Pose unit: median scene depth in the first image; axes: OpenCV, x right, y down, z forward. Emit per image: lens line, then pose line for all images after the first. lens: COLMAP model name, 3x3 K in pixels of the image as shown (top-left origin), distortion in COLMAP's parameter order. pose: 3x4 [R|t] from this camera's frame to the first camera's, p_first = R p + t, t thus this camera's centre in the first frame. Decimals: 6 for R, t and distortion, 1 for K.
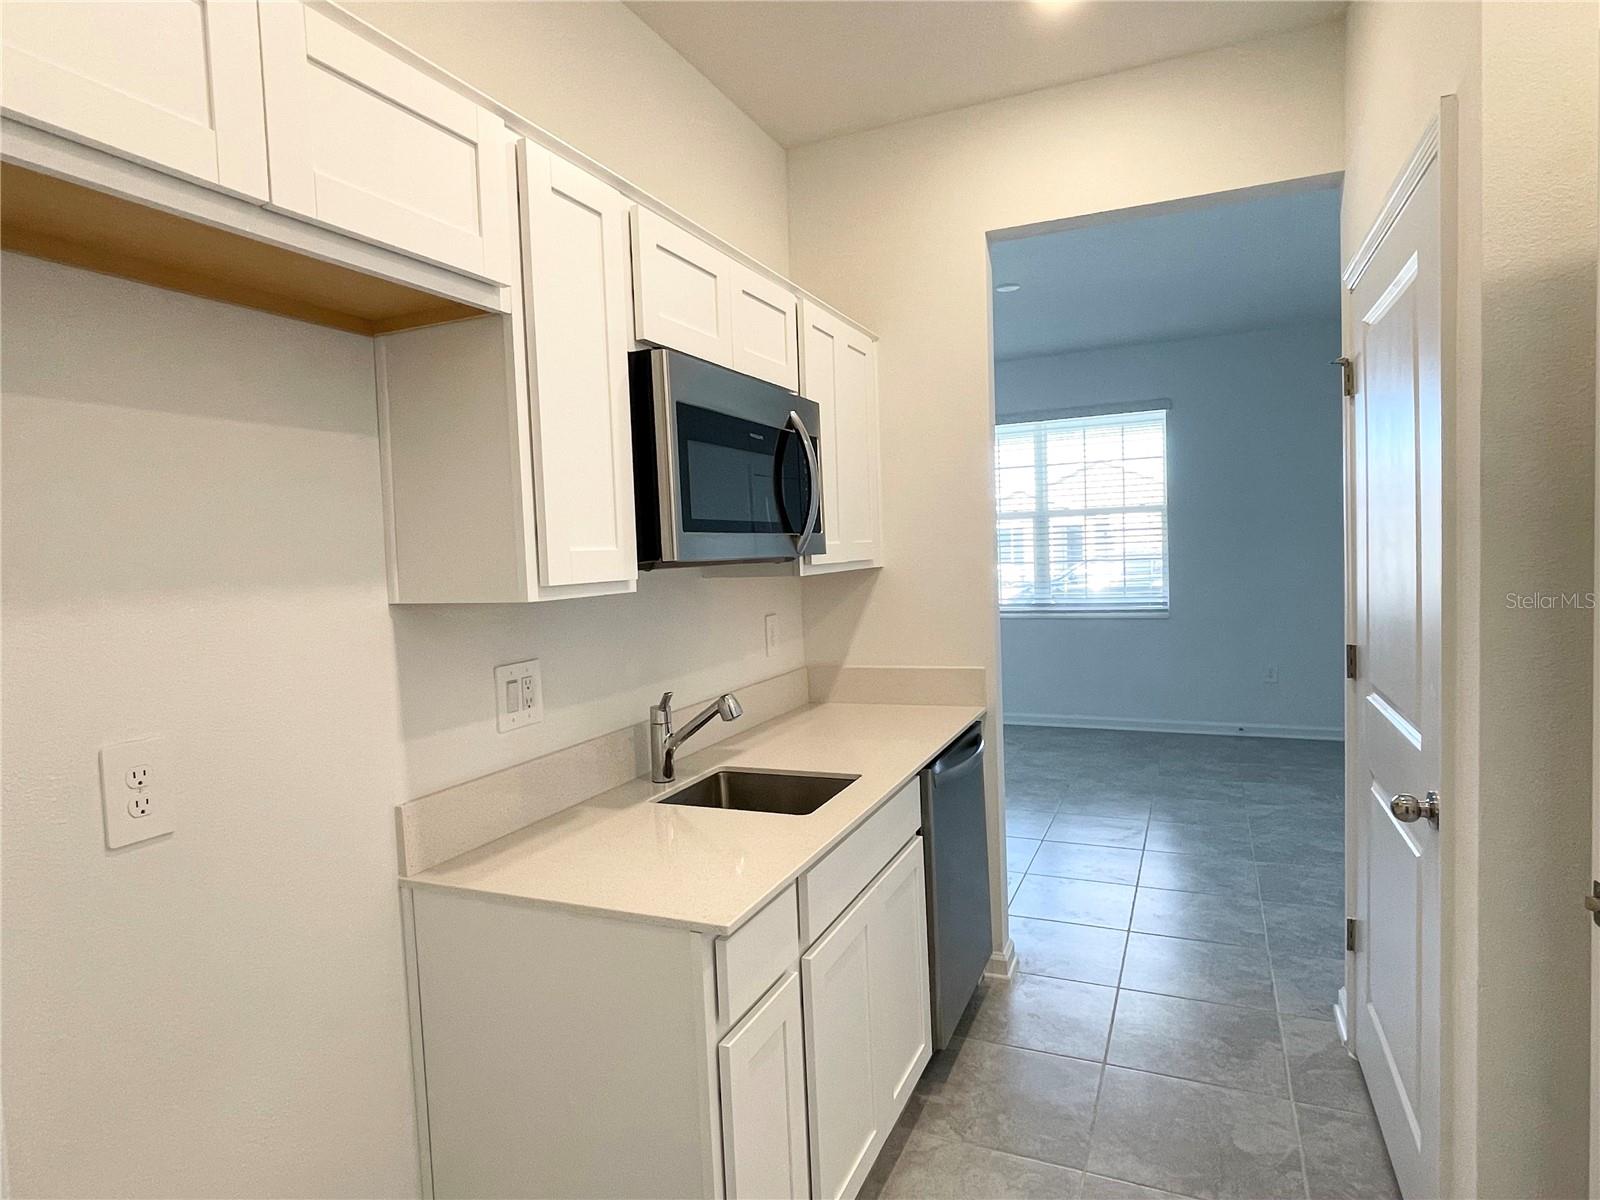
lens RADIAL K [[896.3, 0, 799.4], [0, 896.3, 593.6], [0, 0, 1]] dist [0.001424, 0.000342]
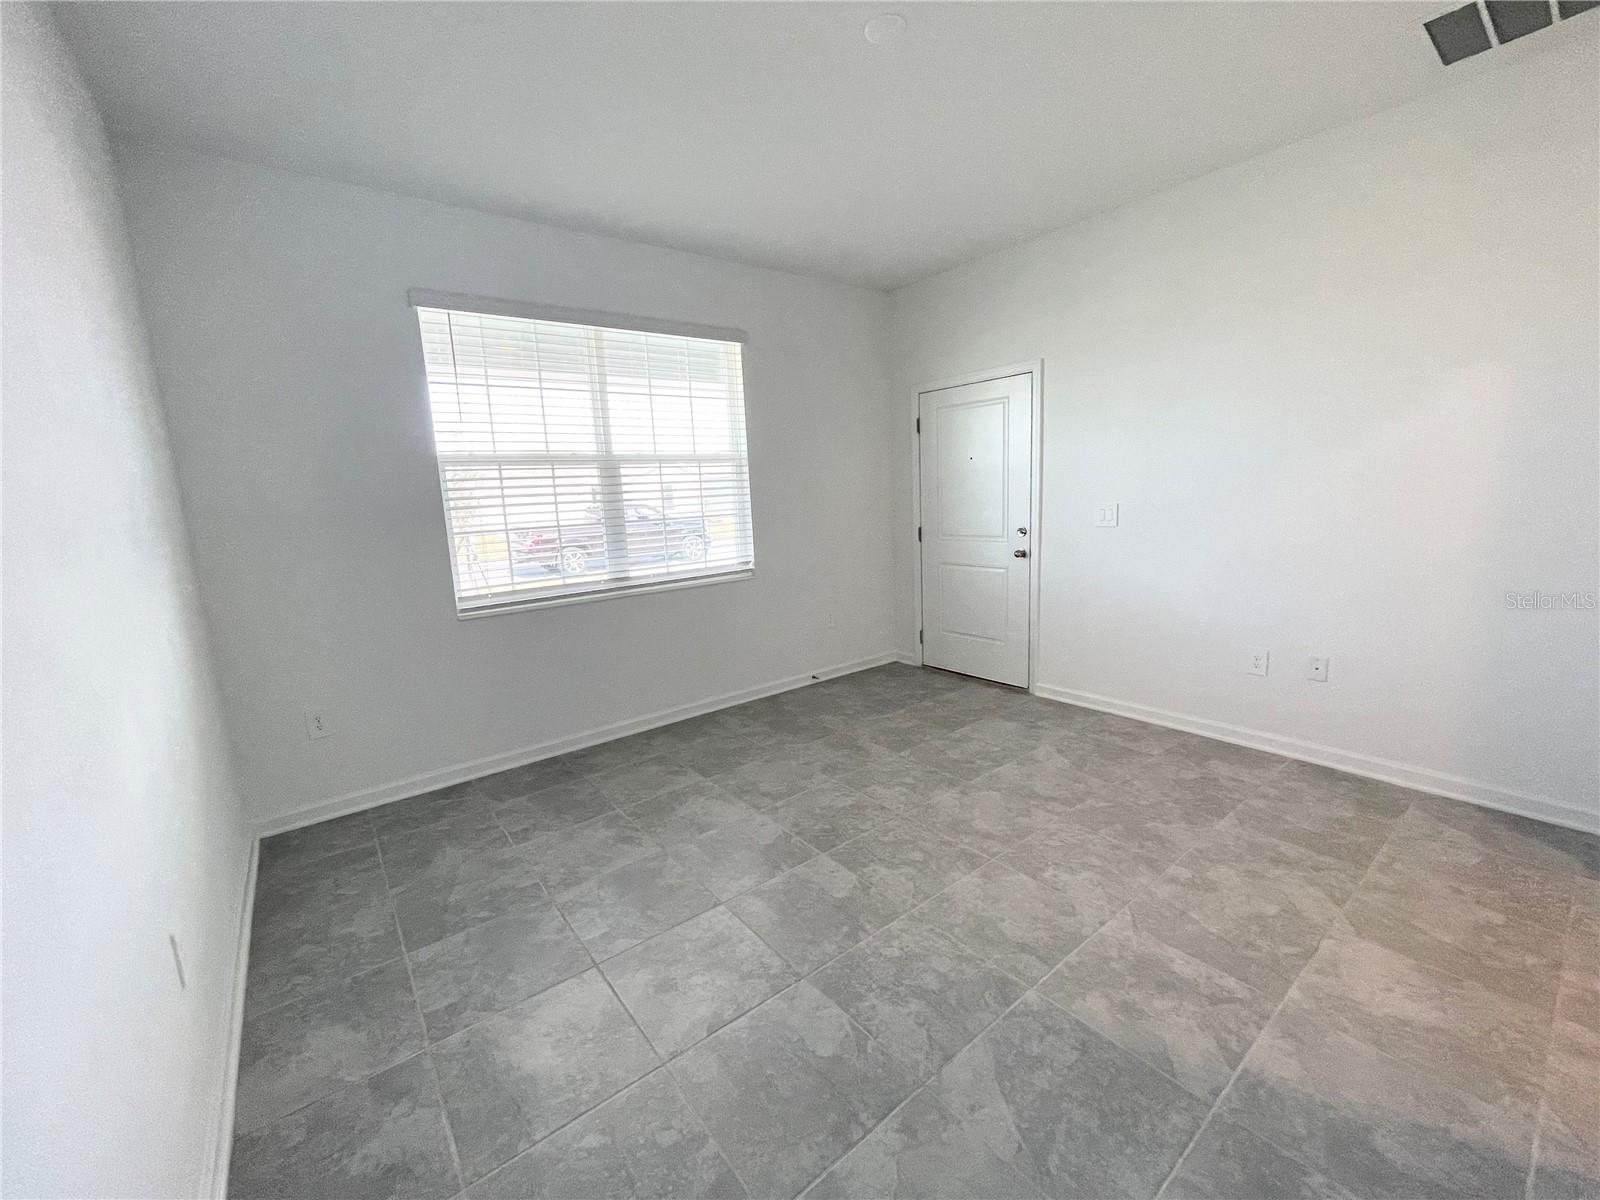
lens RADIAL K [[643.1, 0, 793.3], [0, 643.1, 607.6], [0, 0, 1]] dist [-0.002222, 0.001093]
pose [[0.455708, -0.145695, 0.878125, -0.163546], [0.062308, 0.989315, 0.131808, -0.028104], [-0.887946, -0.005352, 0.459917, 0.650446]]
